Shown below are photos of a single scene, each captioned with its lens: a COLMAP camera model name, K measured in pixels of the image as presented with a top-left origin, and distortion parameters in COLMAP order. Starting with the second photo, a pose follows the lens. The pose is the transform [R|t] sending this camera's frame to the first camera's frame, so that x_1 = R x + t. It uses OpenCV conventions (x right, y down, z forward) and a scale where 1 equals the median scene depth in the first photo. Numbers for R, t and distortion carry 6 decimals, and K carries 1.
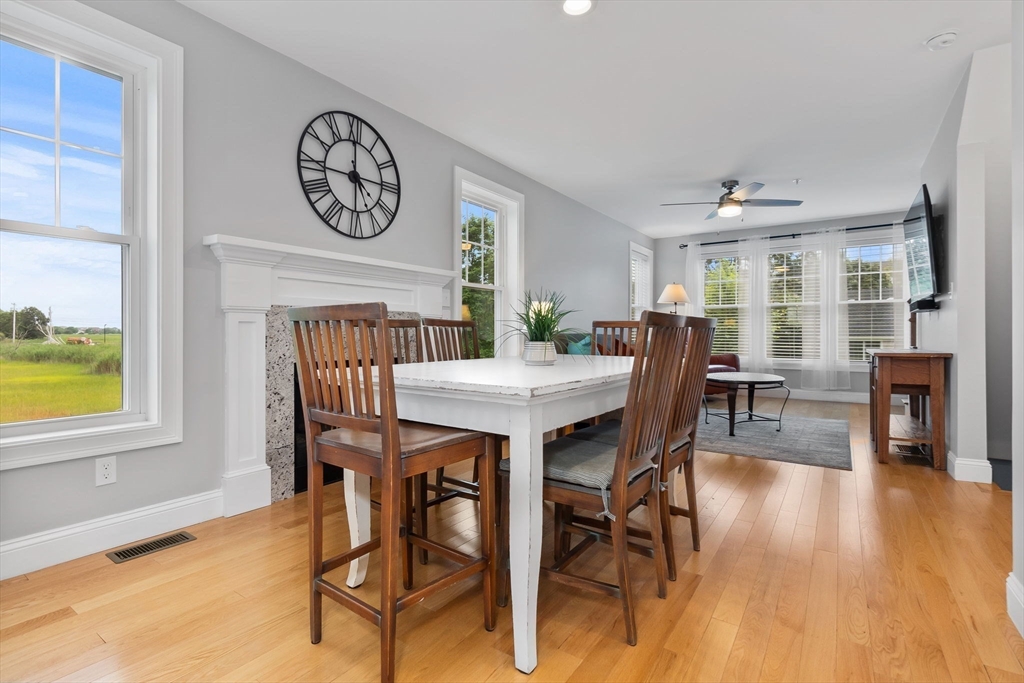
lens RADIAL K [[472.8, 0, 514.5], [0, 472.8, 333.0], [0, 0, 1]] dist [-0.012282, -0.000354]
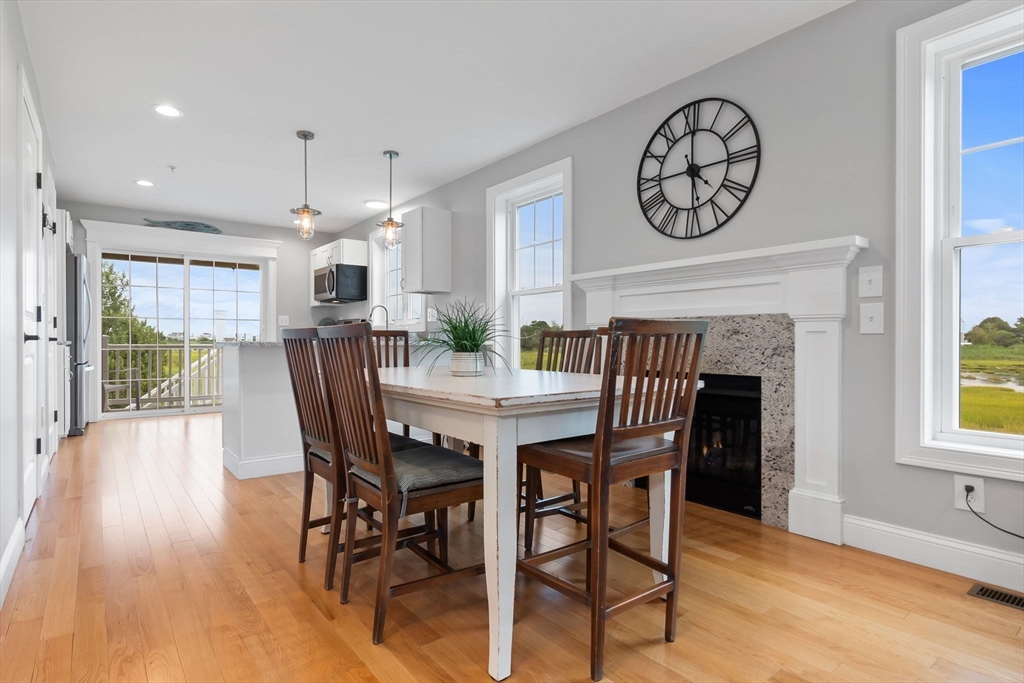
lens RADIAL K [[554.3, 0, 512.0], [0, 554.3, 341.5], [0, 0, 1]] dist [0.034338, 0.000024]
pose [[-0.316919, 0.002640, -0.948449, 0.805769], [-0.009636, 0.999936, 0.006003, -0.005708], [0.948404, 0.011042, -0.316874, 1.035595]]
